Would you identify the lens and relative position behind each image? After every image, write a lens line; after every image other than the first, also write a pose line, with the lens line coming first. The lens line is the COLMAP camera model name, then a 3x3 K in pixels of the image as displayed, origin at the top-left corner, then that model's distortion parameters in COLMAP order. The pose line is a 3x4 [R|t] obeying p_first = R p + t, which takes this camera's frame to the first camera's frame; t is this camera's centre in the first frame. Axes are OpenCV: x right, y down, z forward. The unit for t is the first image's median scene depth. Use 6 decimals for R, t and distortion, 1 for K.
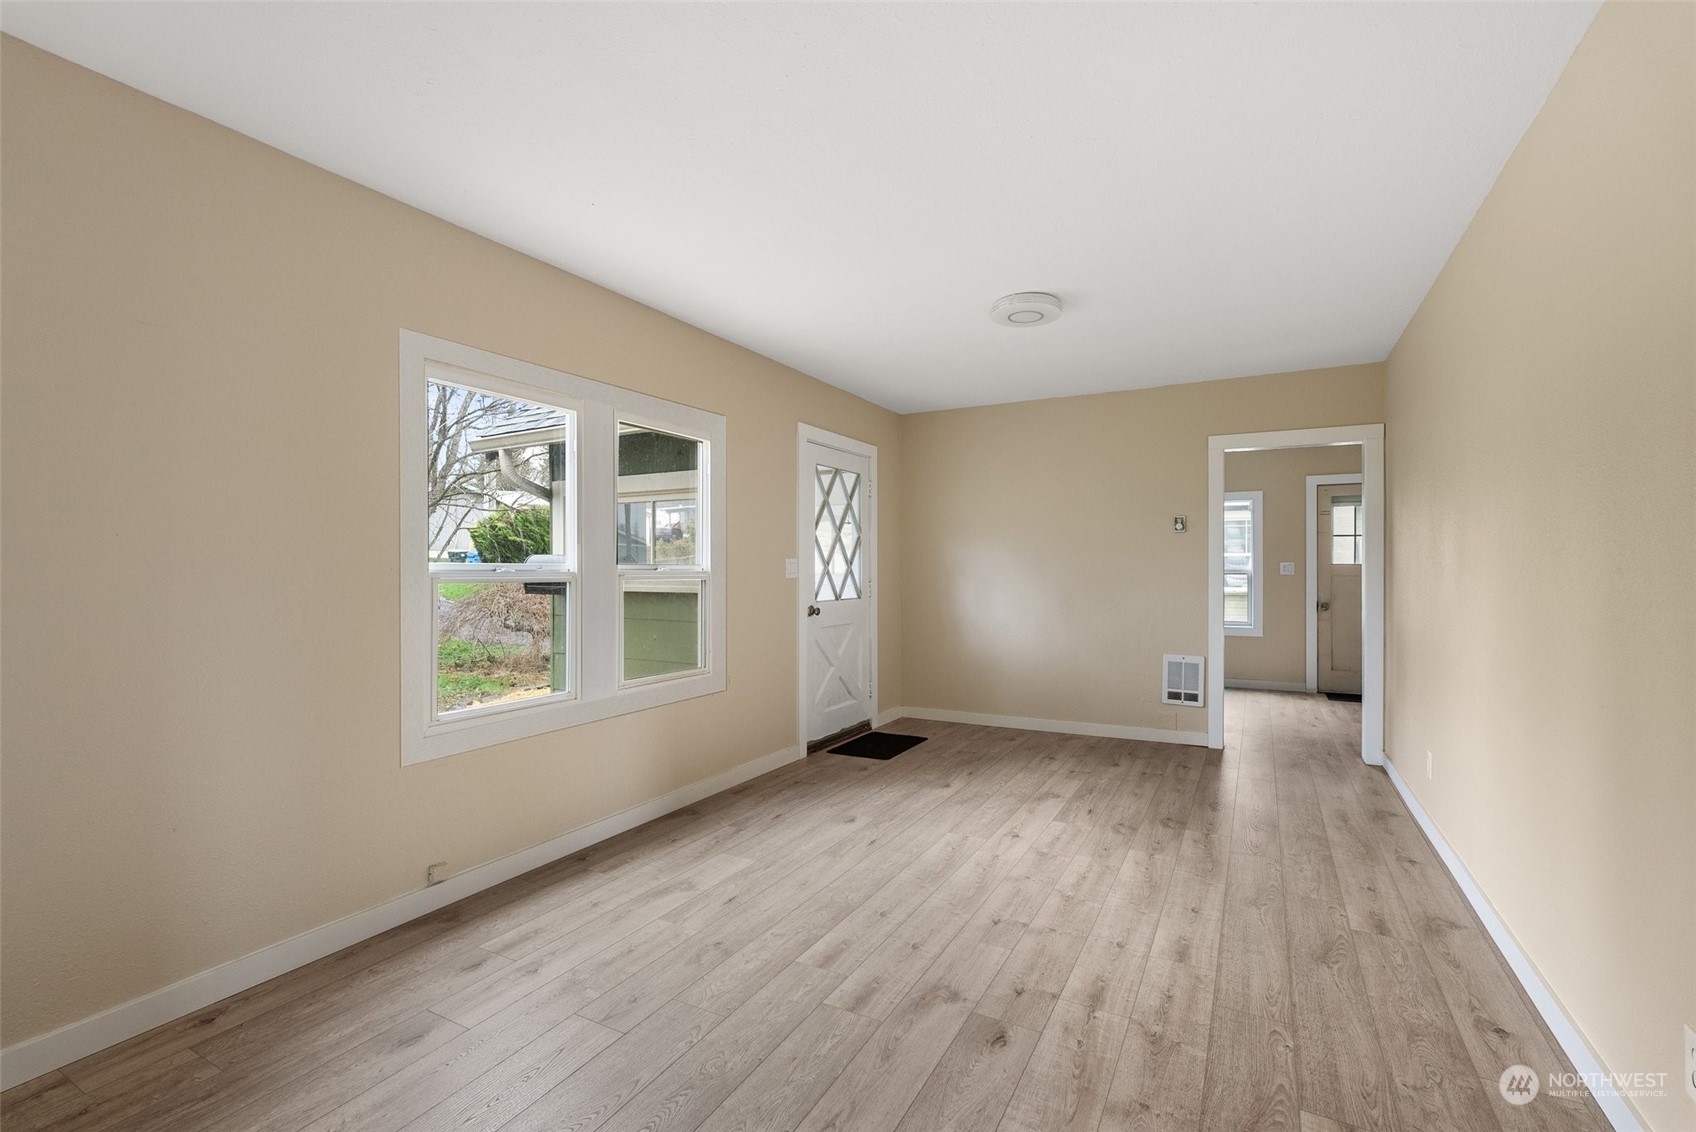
lens RADIAL K [[745.0, 0, 854.6], [0, 745.0, 558.5], [0, 0, 1]] dist [-0.005168, 0.001076]
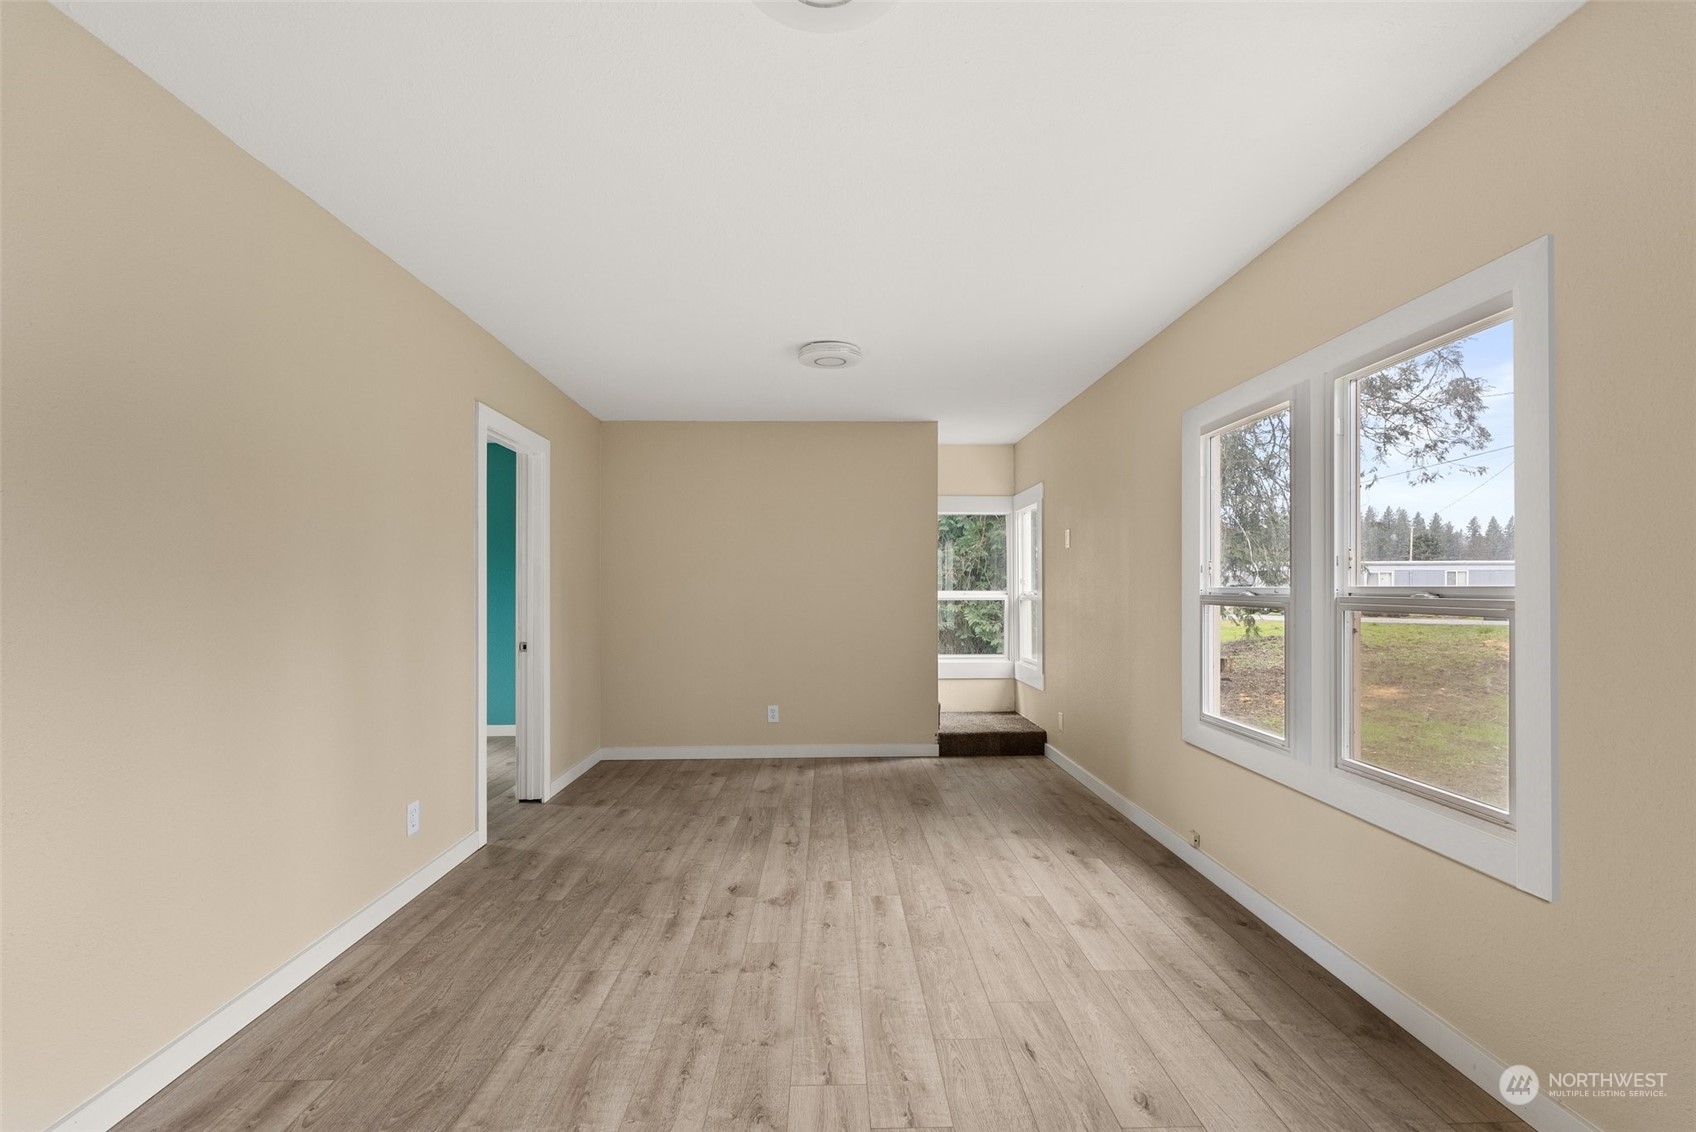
lens RADIAL K [[745.0, 0, 848.3], [0, 745.0, 575.9], [0, 0, 1]] dist [-0.005168, 0.001076]
pose [[-0.864749, -0.006092, -0.502168, 0.612828], [0.009361, 0.999557, -0.028247, 0.017618], [0.502117, -0.029127, -0.864309, 1.965008]]
